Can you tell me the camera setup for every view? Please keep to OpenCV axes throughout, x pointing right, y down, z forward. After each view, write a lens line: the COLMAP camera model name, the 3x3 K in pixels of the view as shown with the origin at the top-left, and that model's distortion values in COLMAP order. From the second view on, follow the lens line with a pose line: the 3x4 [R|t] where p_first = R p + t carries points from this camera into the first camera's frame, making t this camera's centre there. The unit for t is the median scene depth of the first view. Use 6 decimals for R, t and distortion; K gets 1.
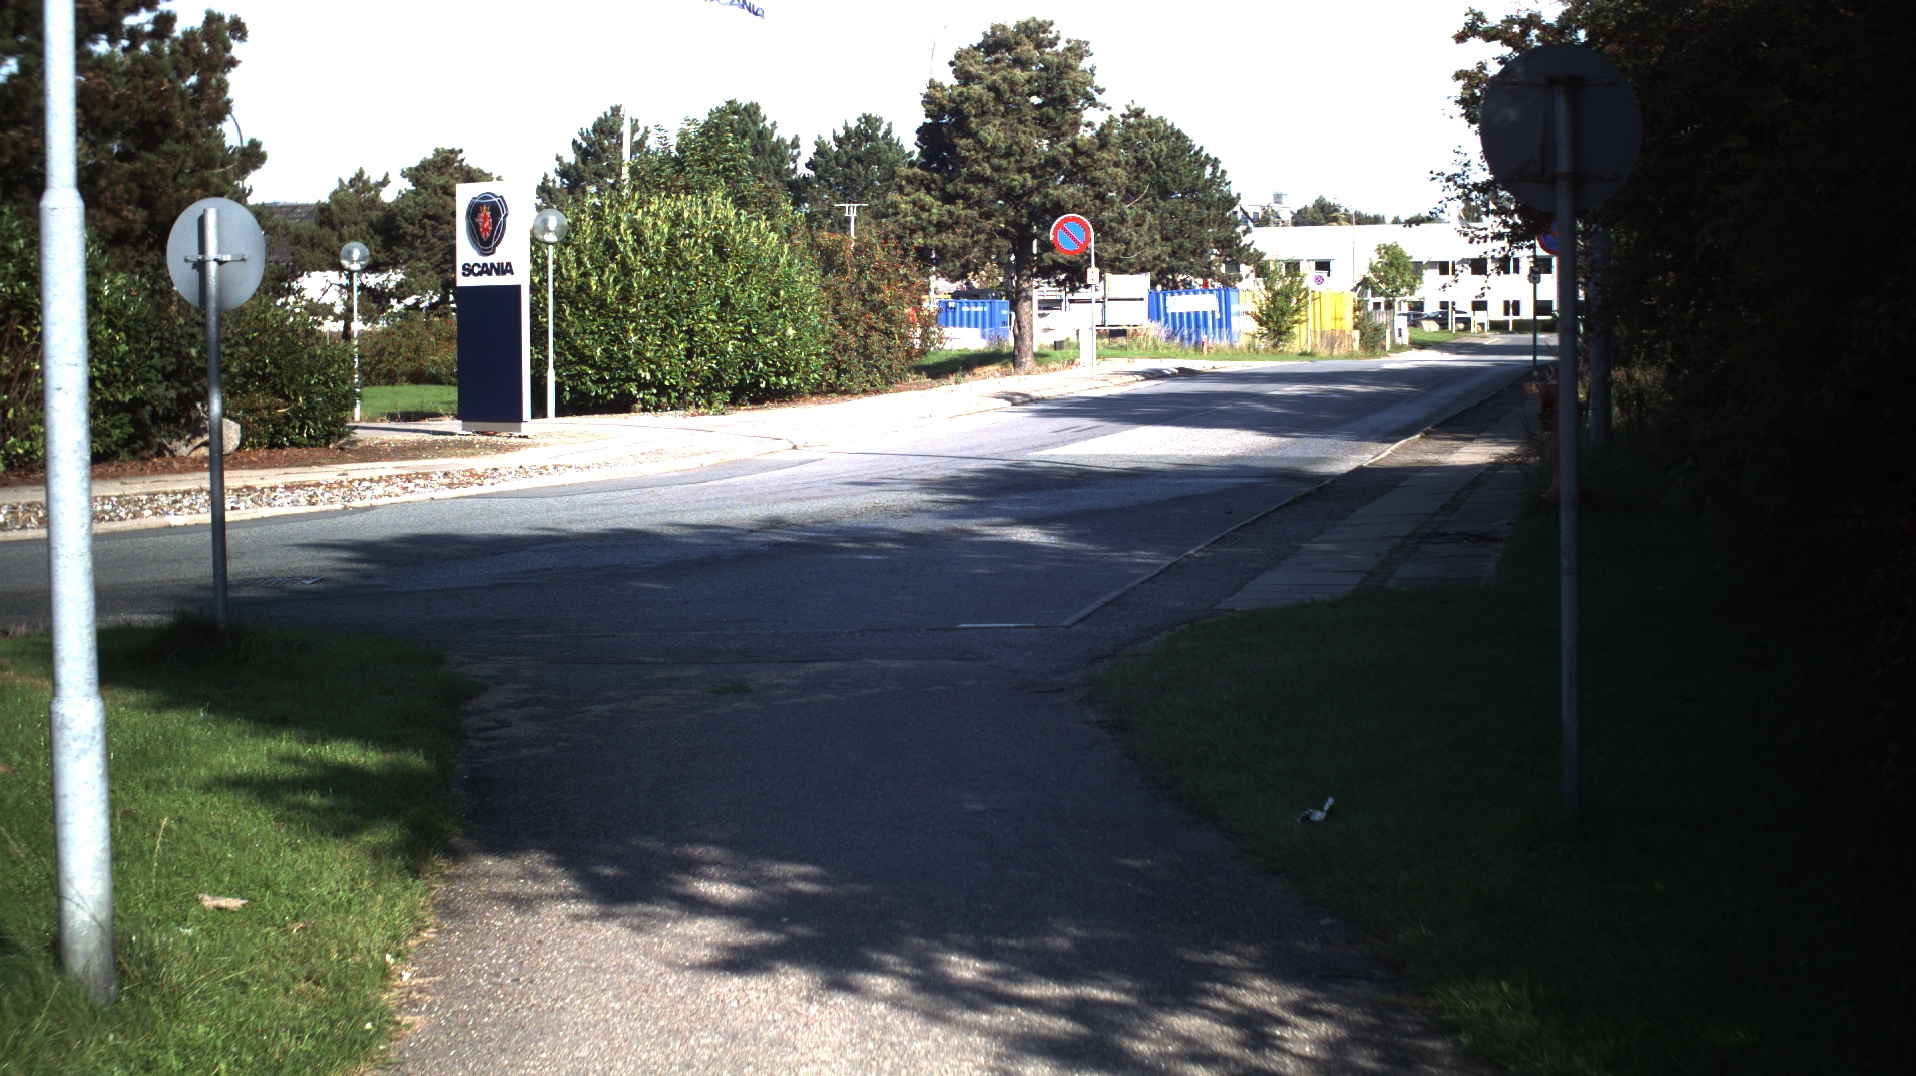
lens RADIAL K [[3426.4, 0, 957.6], [0, 3426.4, 541.1], [0, 0, 1]] dist [-0.259360, 0.000000]
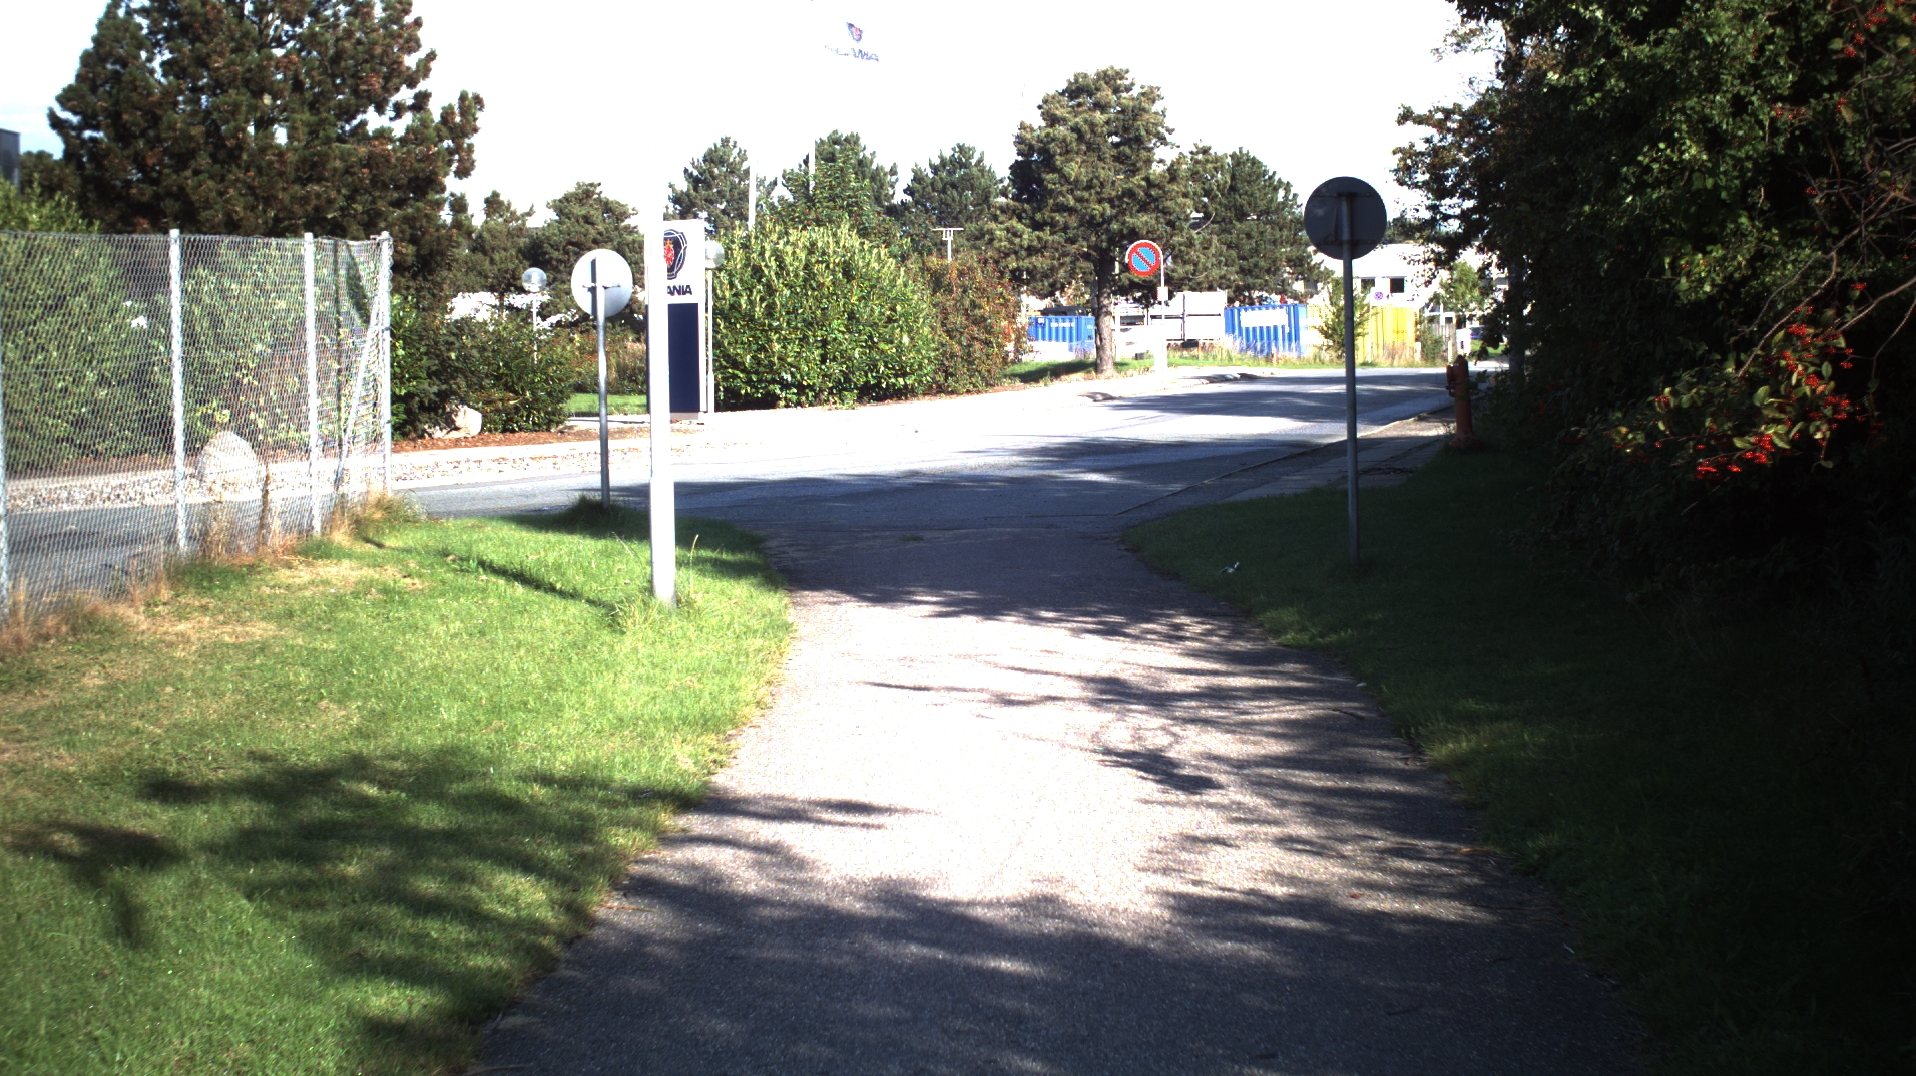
lens RADIAL K [[3426.4, 0, 952.5], [0, 3426.4, 545.0], [0, 0, 1]] dist [-0.259360, 0.000000]
pose [[0.999599, -0.004668, -0.027923, 0.000361], [0.004549, 0.999980, -0.004315, 0.014635], [0.027943, 0.004186, 0.999601, -0.188895]]
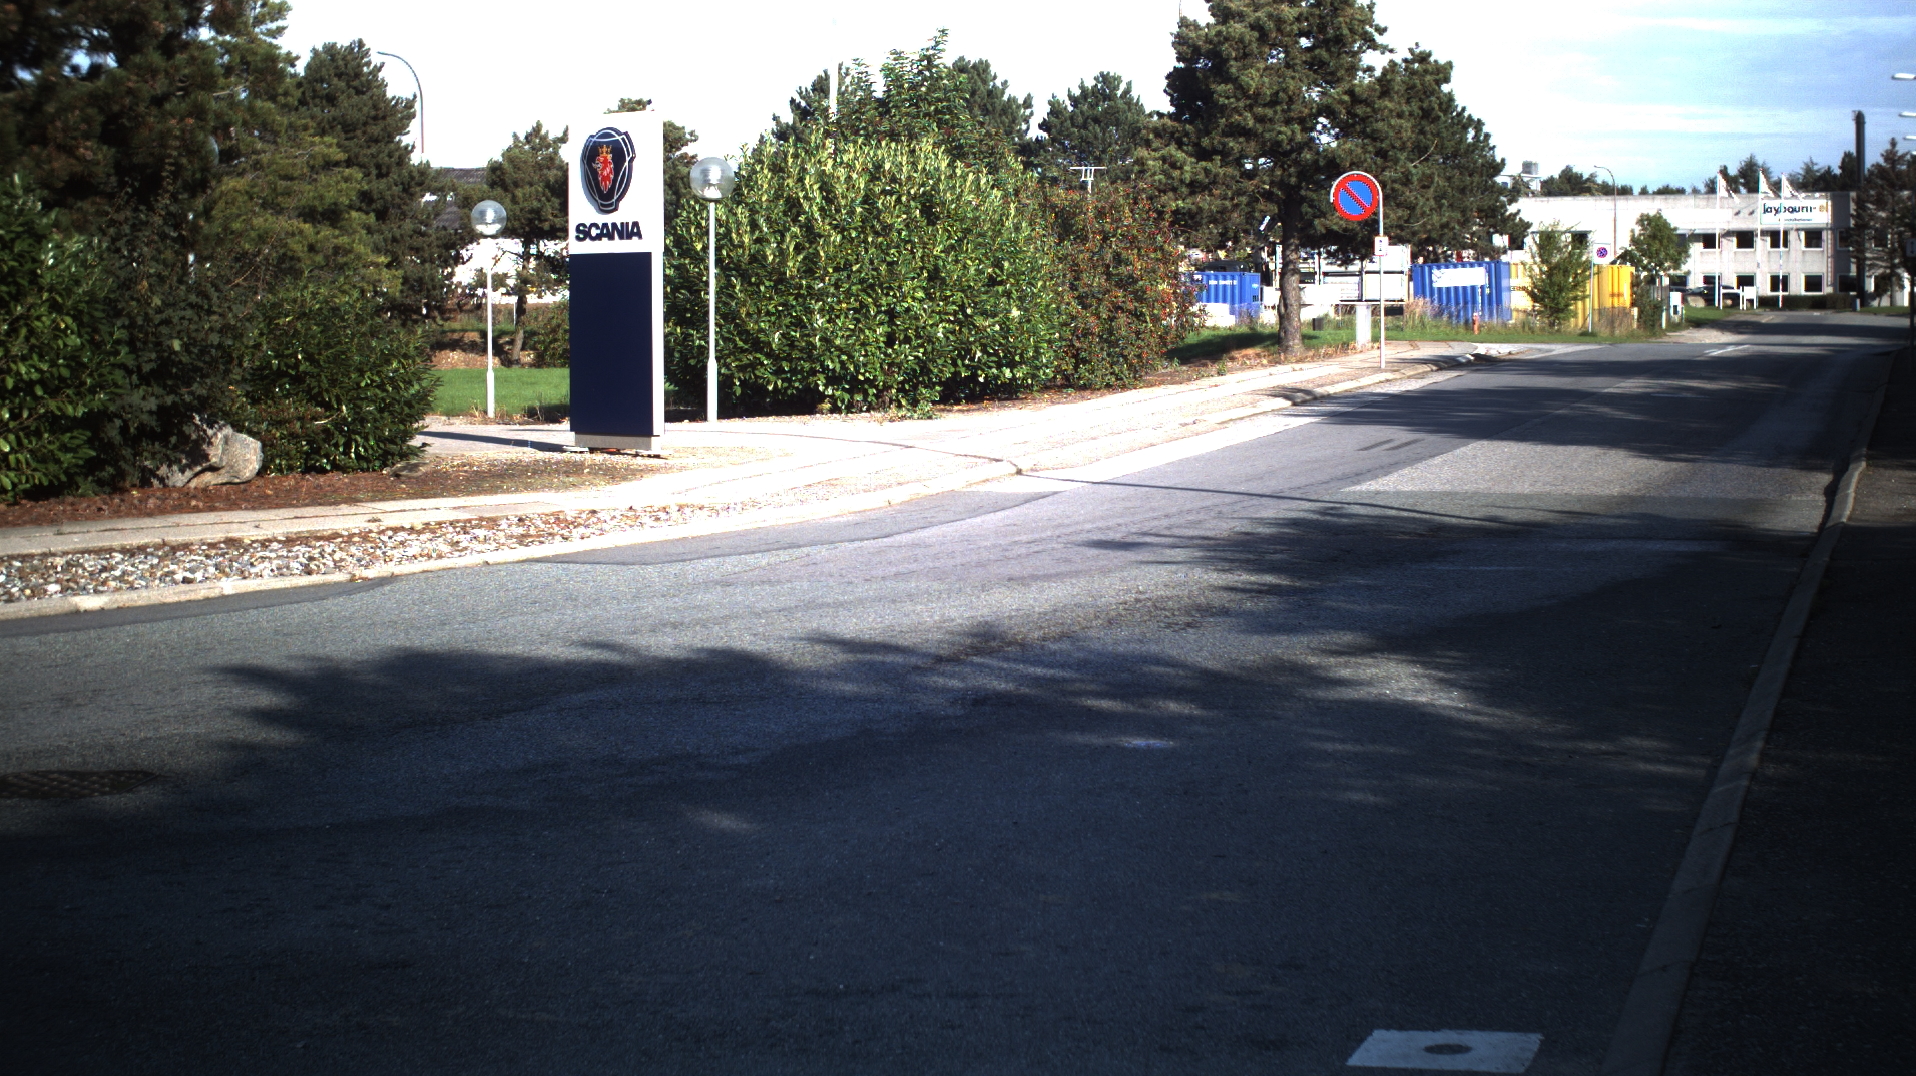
lens RADIAL K [[3426.4, 0, 957.7], [0, 3426.4, 522.3], [0, 0, 1]] dist [-0.259360, 0.000000]
pose [[0.997685, 0.006992, -0.067638, -0.007842], [-0.006787, 0.999972, 0.003259, -0.013985], [0.067659, -0.002793, 0.997705, 0.190066]]
